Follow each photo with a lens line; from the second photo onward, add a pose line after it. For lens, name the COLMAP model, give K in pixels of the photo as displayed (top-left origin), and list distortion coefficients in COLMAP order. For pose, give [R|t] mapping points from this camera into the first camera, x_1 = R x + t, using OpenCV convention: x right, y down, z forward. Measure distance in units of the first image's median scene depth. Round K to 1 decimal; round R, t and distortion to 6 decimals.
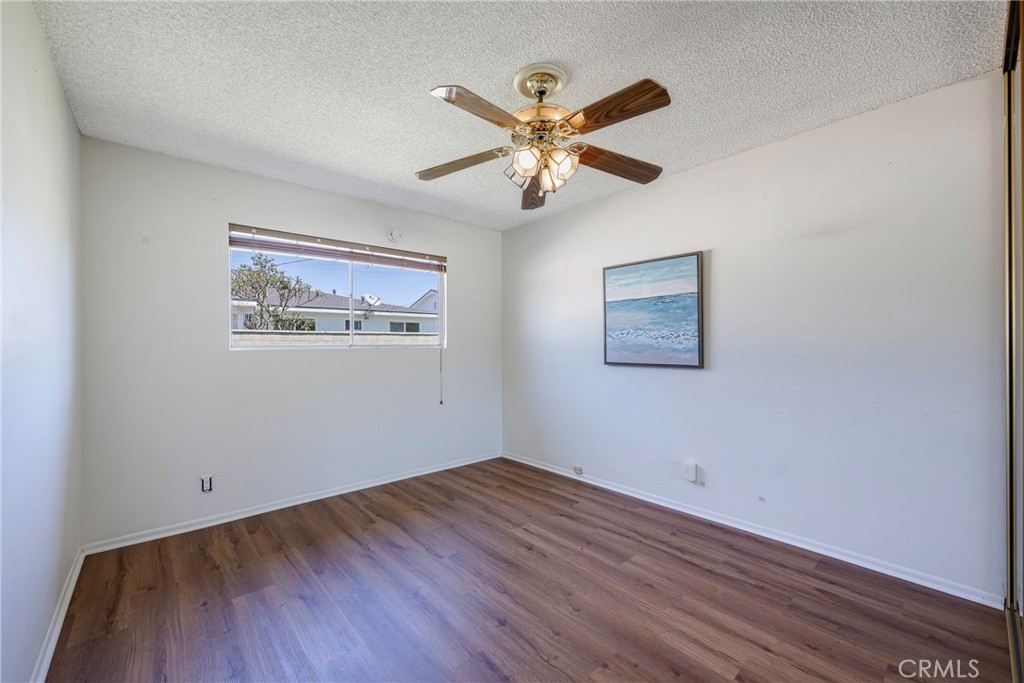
lens RADIAL K [[410.0, 0, 511.0], [0, 410.0, 347.1], [0, 0, 1]] dist [-0.001210, 0.000154]
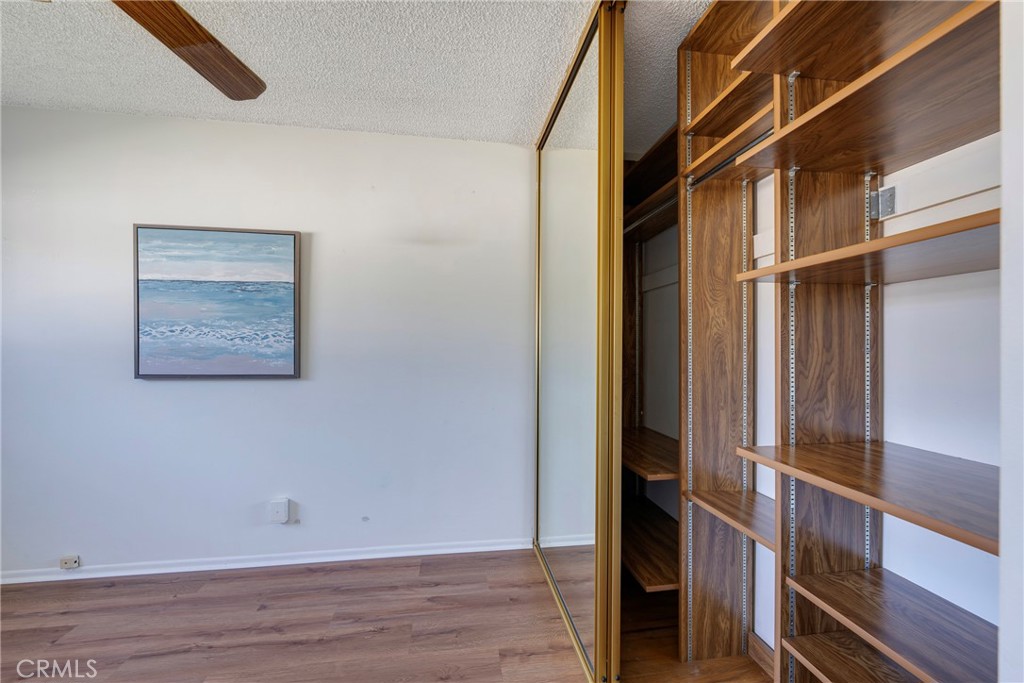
lens RADIAL K [[410.0, 0, 513.8], [0, 410.0, 346.6], [0, 0, 1]] dist [-0.001210, 0.000154]
pose [[0.545943, 0.009944, 0.837763, 0.022457], [-0.004438, 0.999950, -0.008977, -0.004116], [-0.837810, 0.001183, 0.545960, 0.206452]]
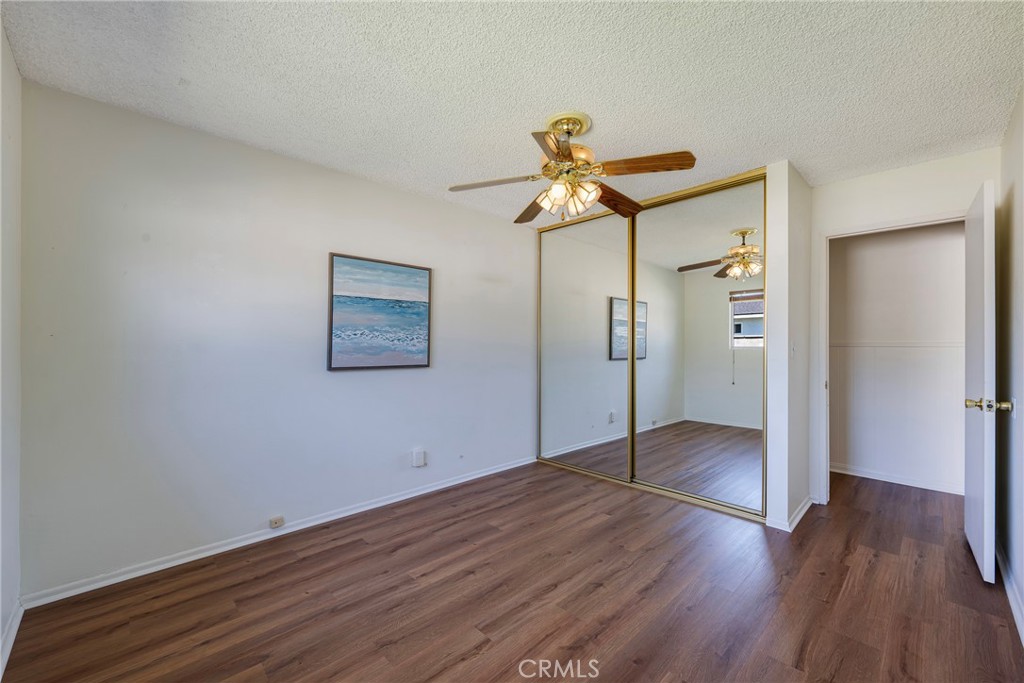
lens RADIAL K [[410.0, 0, 512.7], [0, 410.0, 346.0], [0, 0, 1]] dist [-0.001210, 0.000154]
pose [[-0.047625, 0.004589, 0.998855, -0.737215], [0.002624, 0.999987, -0.004469, -0.002395], [-0.998862, 0.002408, -0.047636, 0.811996]]
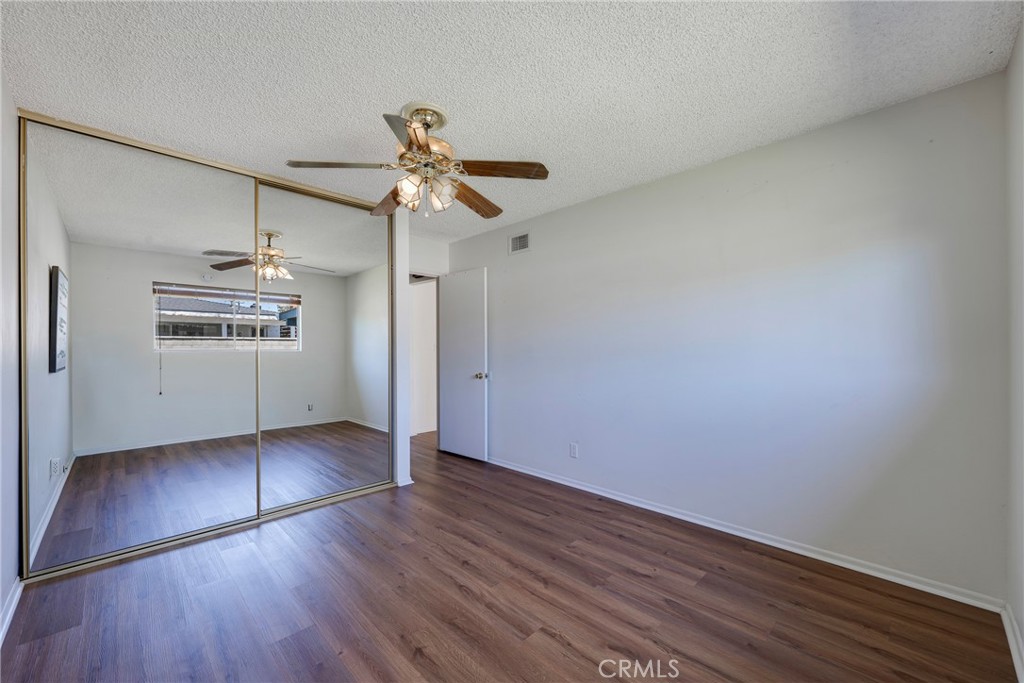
lens RADIAL K [[410.0, 0, 507.4], [0, 410.0, 345.7], [0, 0, 1]] dist [-0.001210, 0.000154]
pose [[-0.998736, 0.011295, -0.048982, -0.061838], [0.011175, 0.999934, 0.002735, -0.008879], [0.049009, 0.002184, -0.998796, 1.435230]]
